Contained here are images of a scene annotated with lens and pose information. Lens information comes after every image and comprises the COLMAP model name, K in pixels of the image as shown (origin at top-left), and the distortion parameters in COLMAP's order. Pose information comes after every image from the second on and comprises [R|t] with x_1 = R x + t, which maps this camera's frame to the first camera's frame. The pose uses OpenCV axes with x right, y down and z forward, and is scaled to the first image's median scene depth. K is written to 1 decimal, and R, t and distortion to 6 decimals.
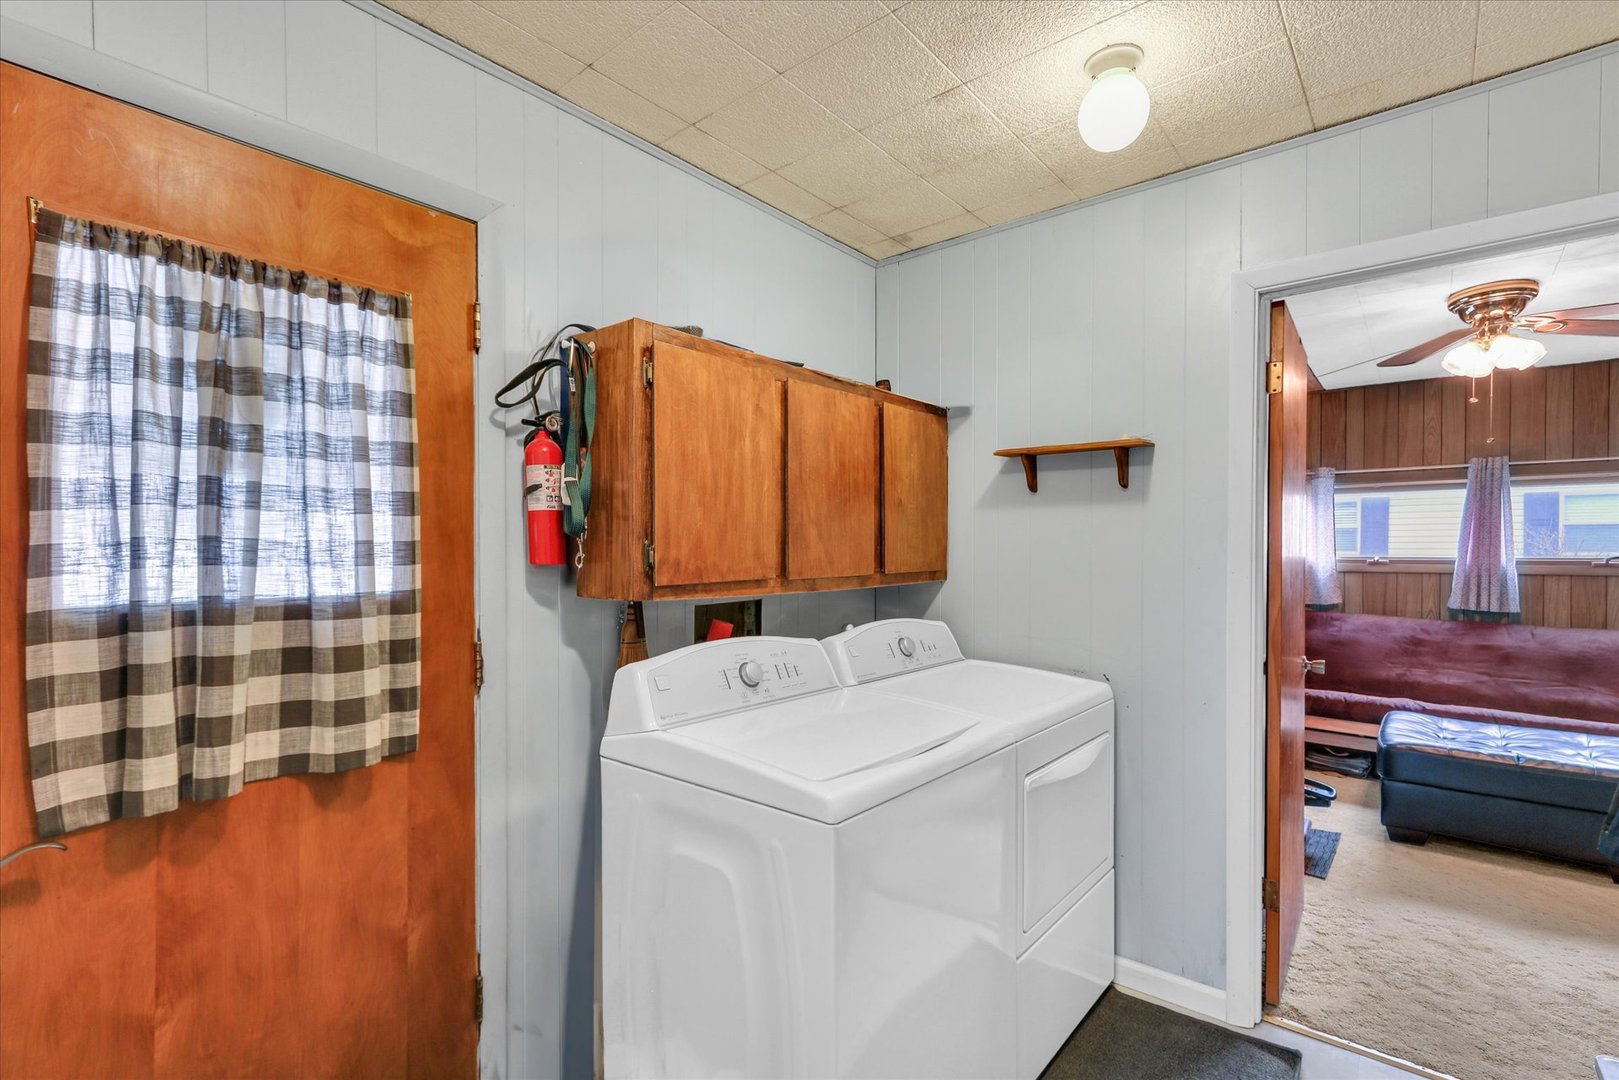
lens RADIAL K [[751.8, 0, 810.8], [0, 751.8, 555.7], [0, 0, 1]] dist [0.000733, 0.000005]
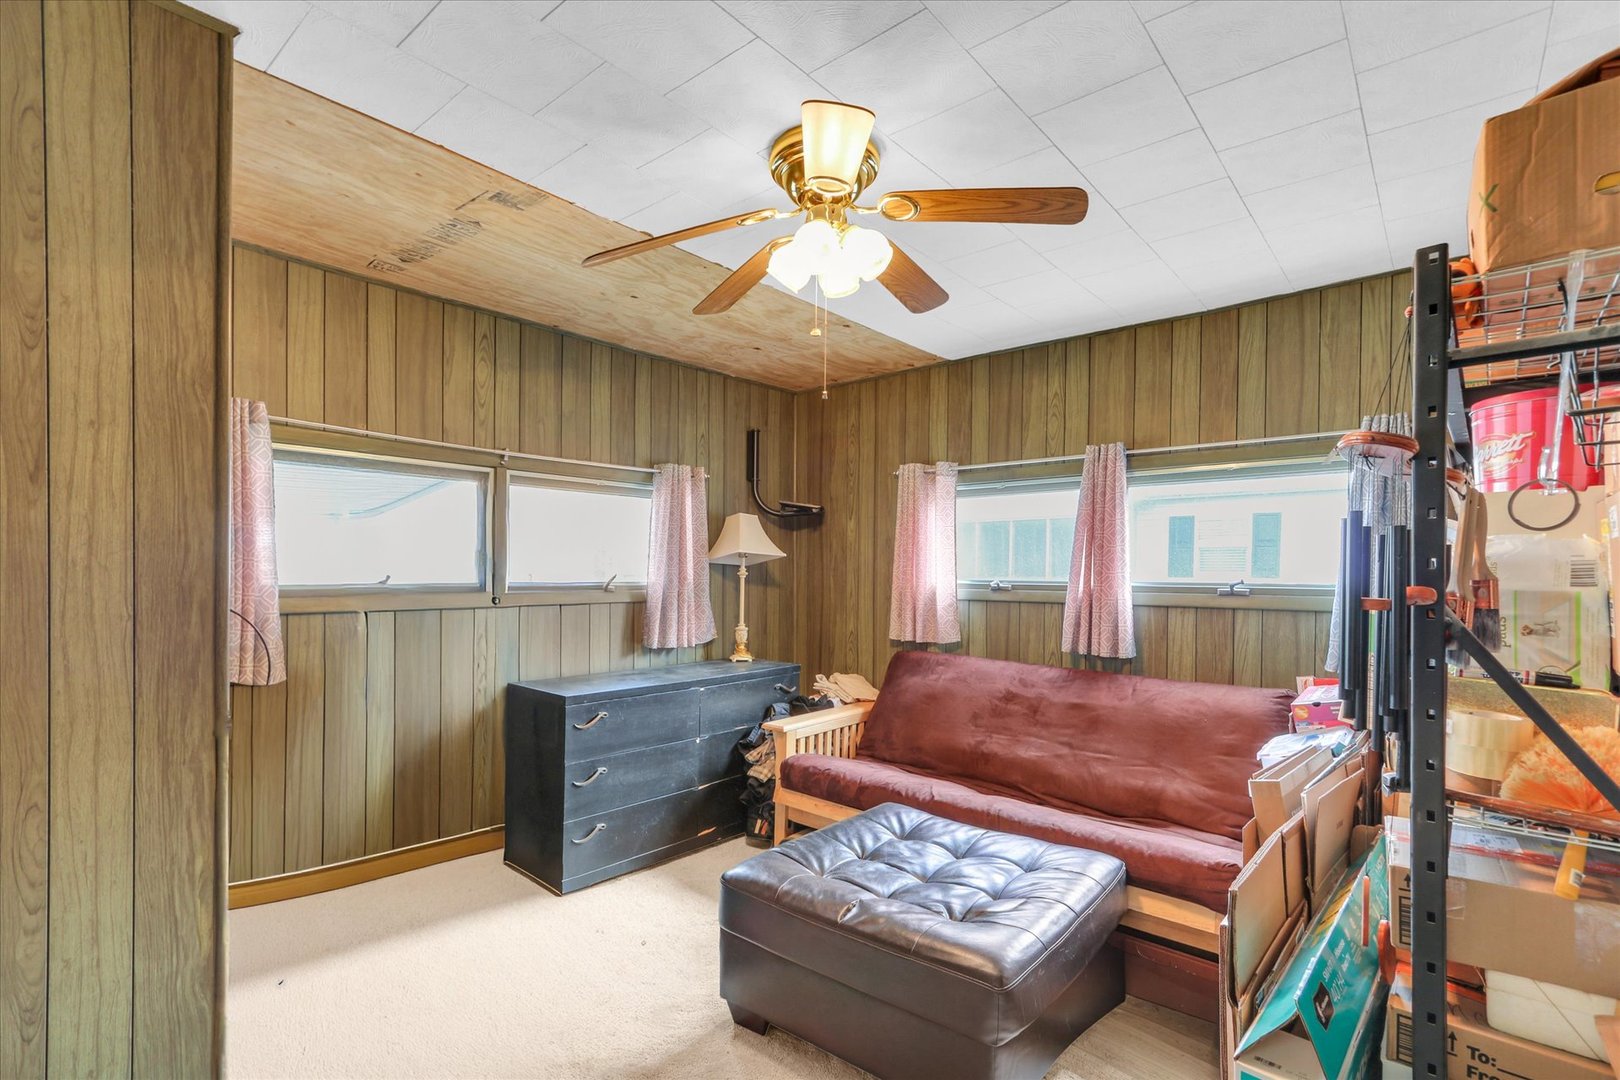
lens RADIAL K [[765.4, 0, 812.5], [0, 765.4, 580.3], [0, 0, 1]] dist [0.000563, 0.000051]
pose [[0.999998, 0.000260, -0.001843, 0.623837], [-0.000250, 0.999986, 0.005254, -0.003055], [0.001845, -0.005254, 0.999984, 0.258728]]
